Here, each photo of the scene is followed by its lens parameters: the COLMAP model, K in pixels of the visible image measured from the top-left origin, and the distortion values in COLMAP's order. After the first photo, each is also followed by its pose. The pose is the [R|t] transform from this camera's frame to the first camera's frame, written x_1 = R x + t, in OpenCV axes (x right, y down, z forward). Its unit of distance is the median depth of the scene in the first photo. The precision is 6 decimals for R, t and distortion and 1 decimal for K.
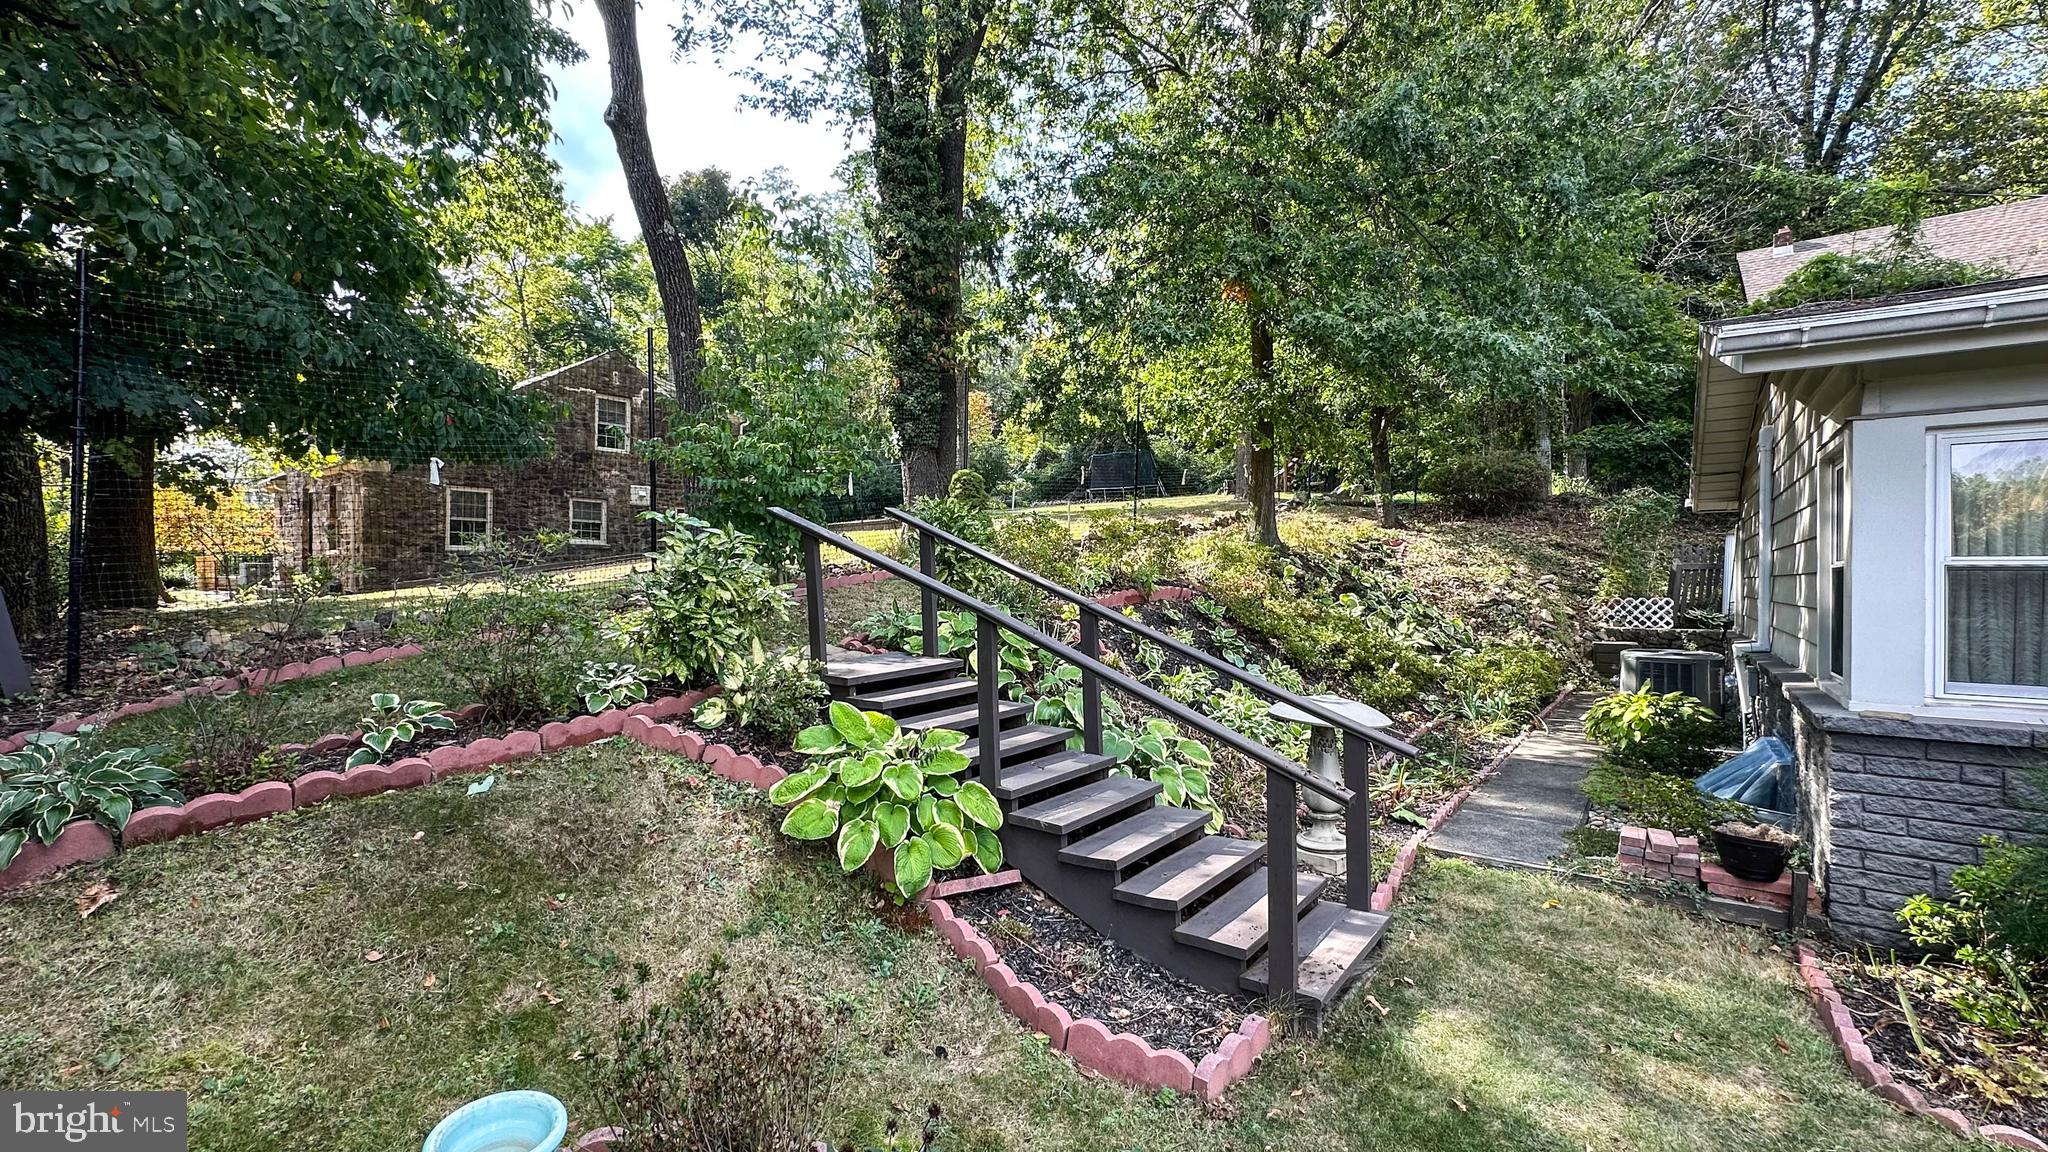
lens RADIAL K [[843.7, 0, 1024.0], [0, 843.7, 576.0], [0, 0, 1]] dist [0.000597, 0.000070]
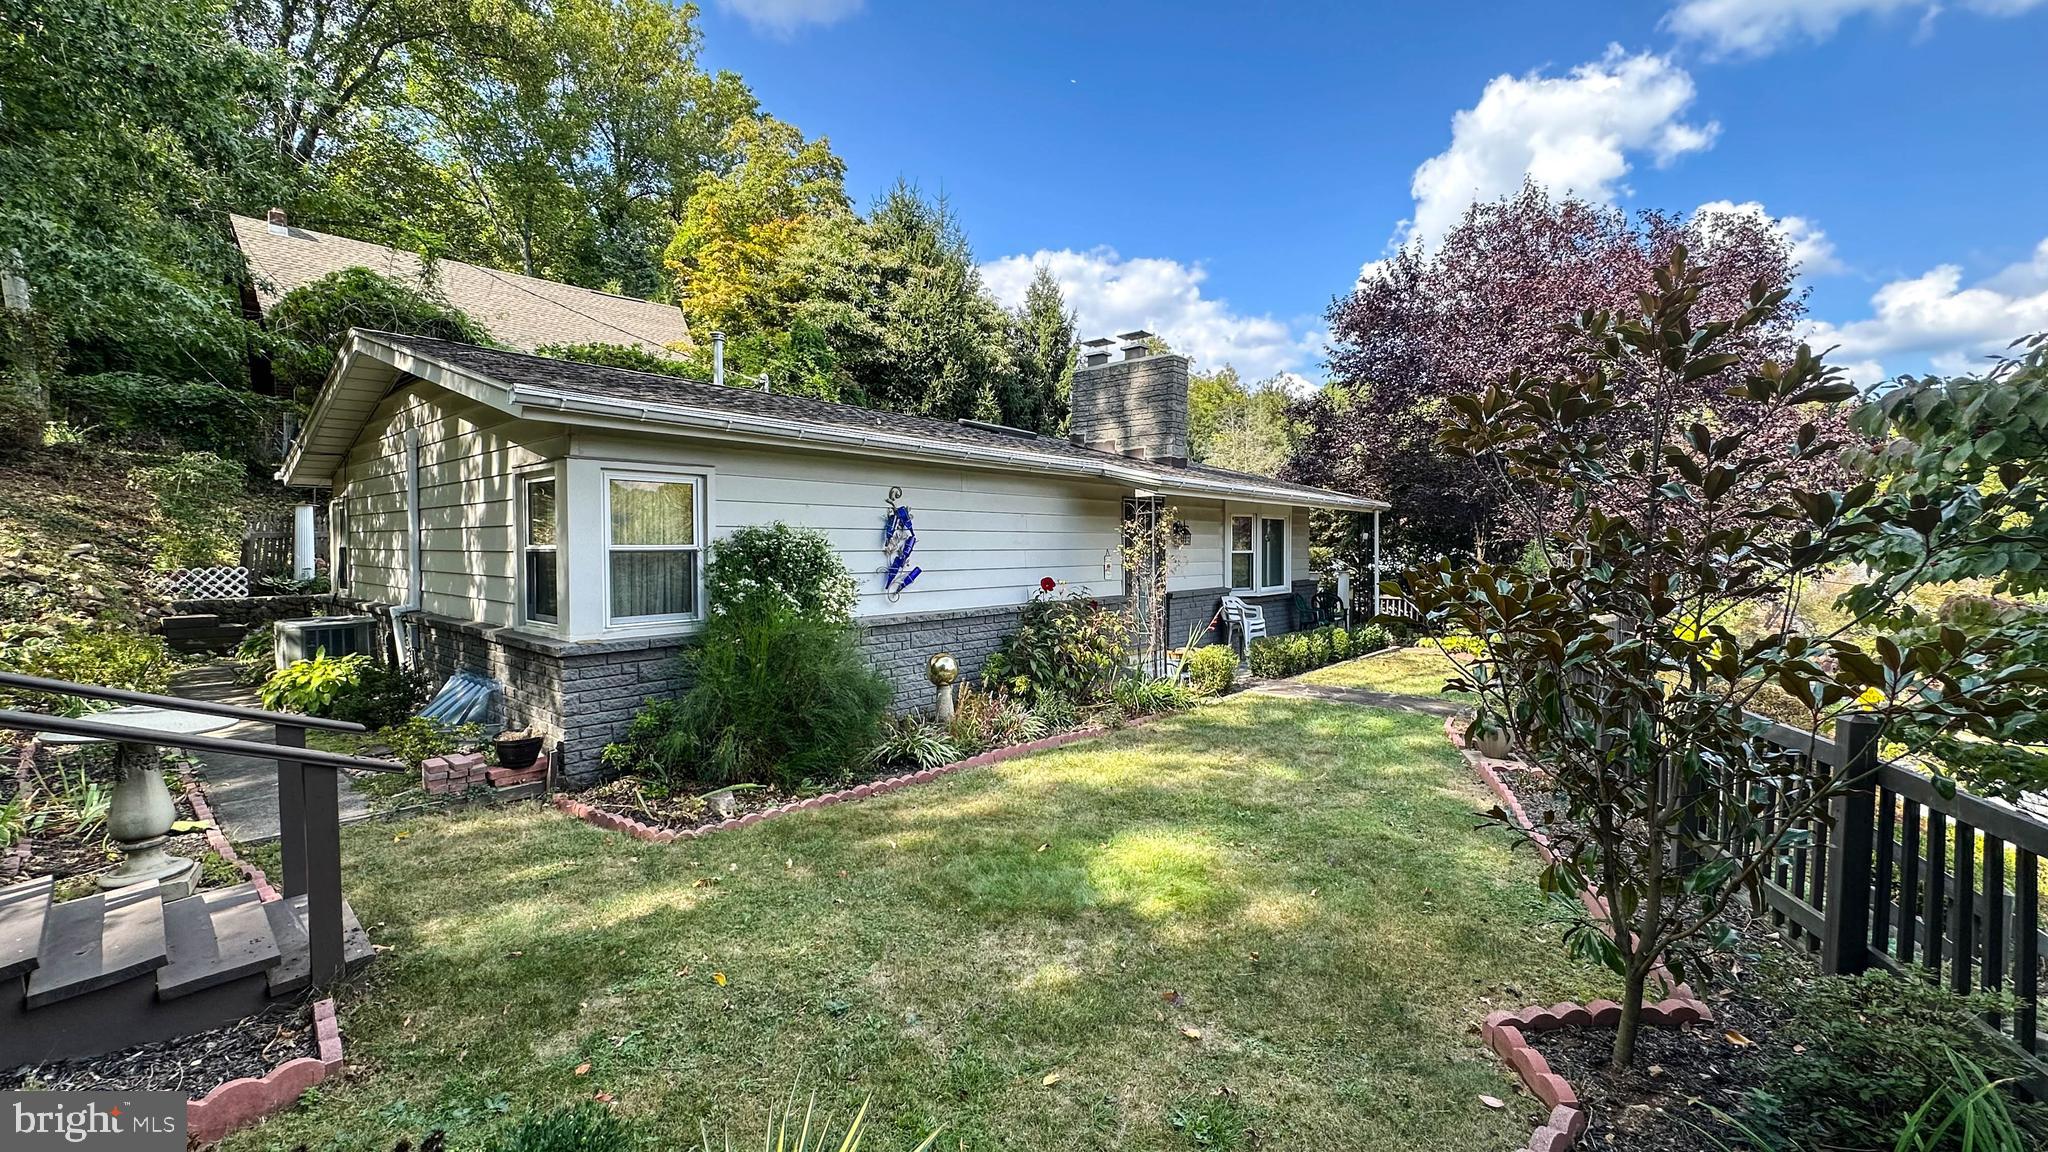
lens RADIAL K [[815.3, 0, 1024.0], [0, 815.3, 576.0], [0, 0, 1]] dist [-0.002463, -0.000207]
pose [[0.065402, -0.045306, 0.996830, -0.132556], [-0.003725, 0.998951, 0.045647, -0.010326], [-0.997852, -0.006698, 0.065165, 0.014769]]
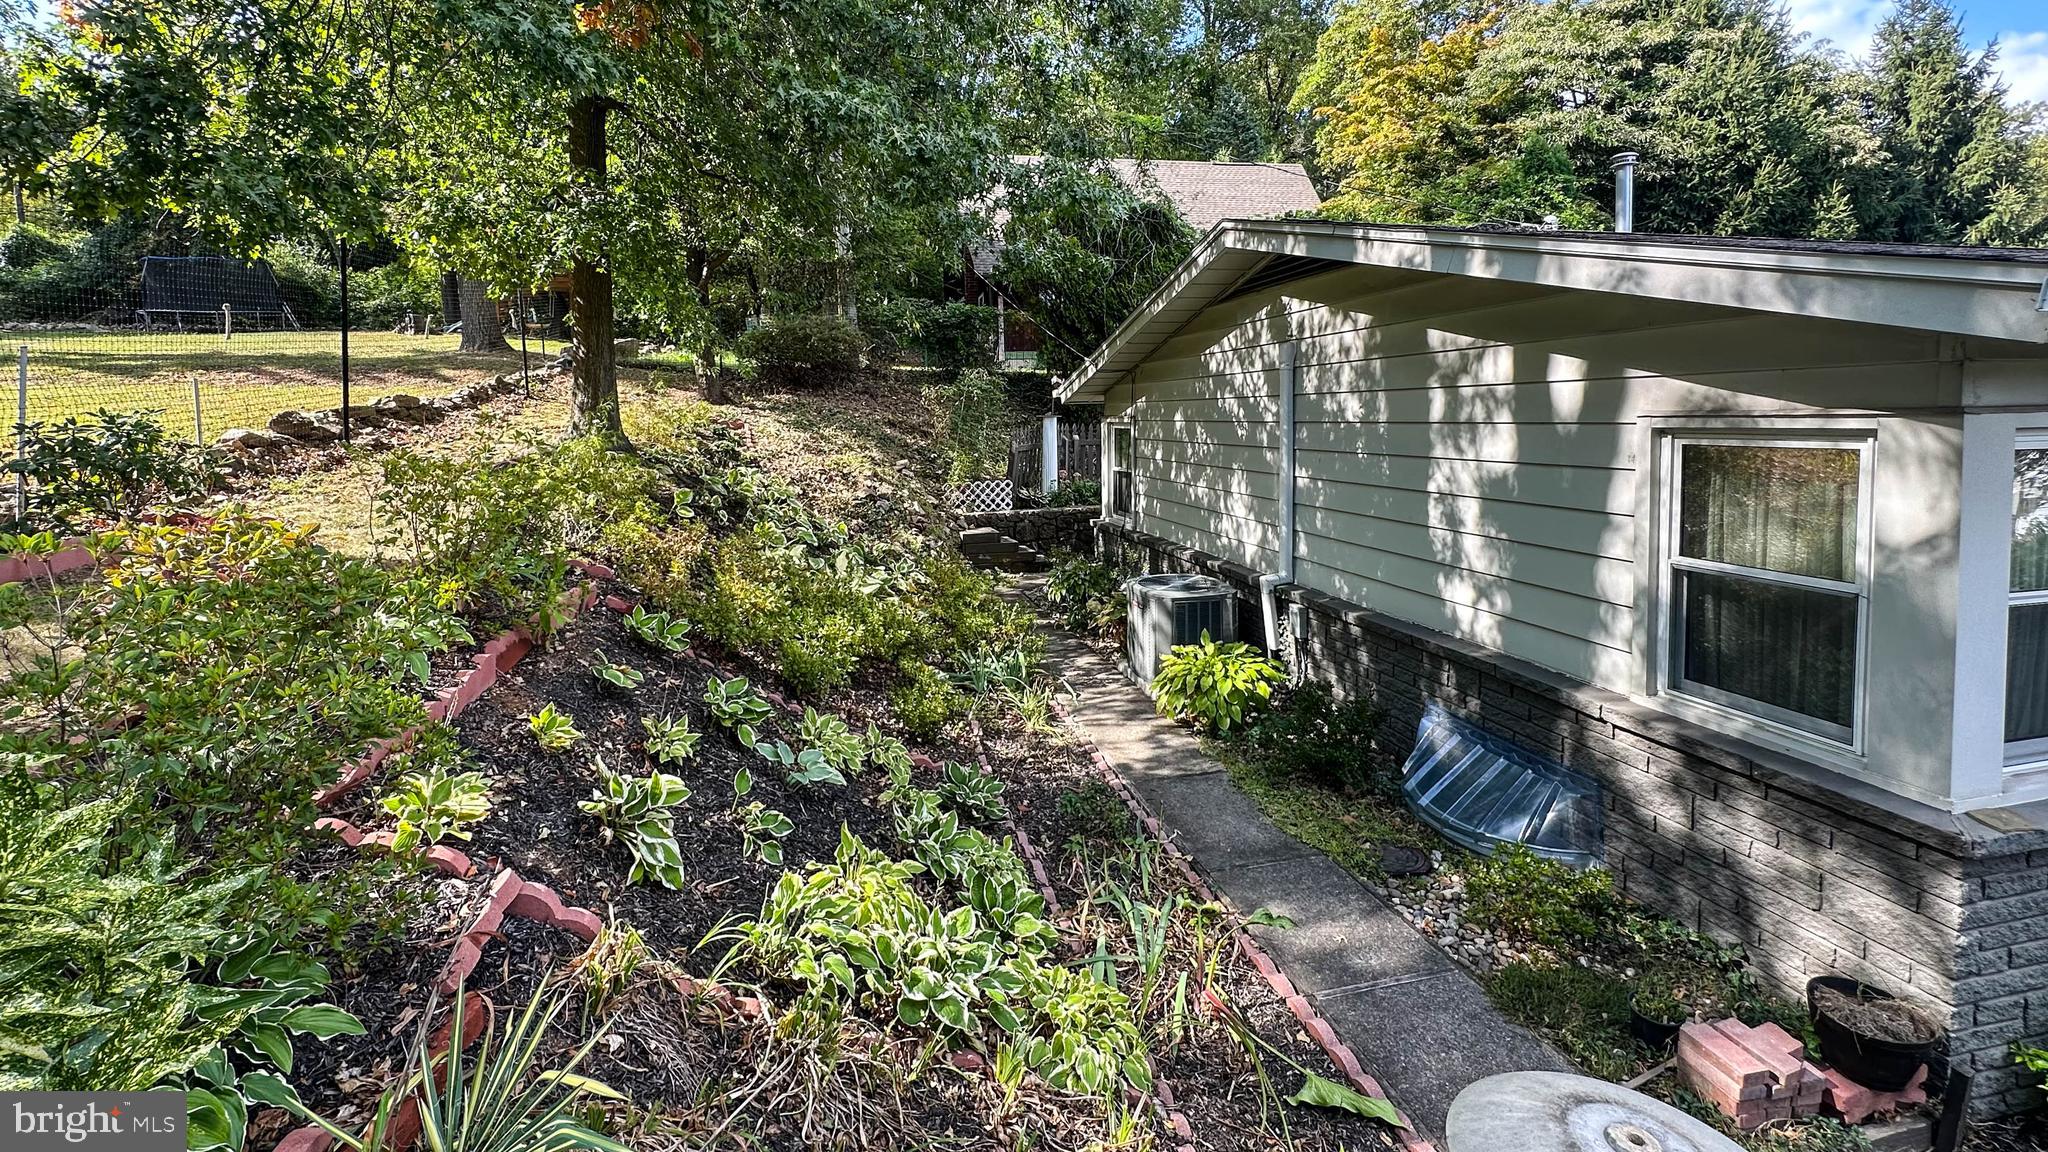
lens RADIAL K [[851.2, 0, 1017.1], [0, 851.2, 450.1], [0, 0, 1]] dist [-0.003662, -0.000191]
pose [[0.633726, -0.051176, 0.771863, -0.019122], [0.021585, 0.998591, 0.048487, -0.058357], [-0.773257, -0.014067, 0.633937, 0.336267]]
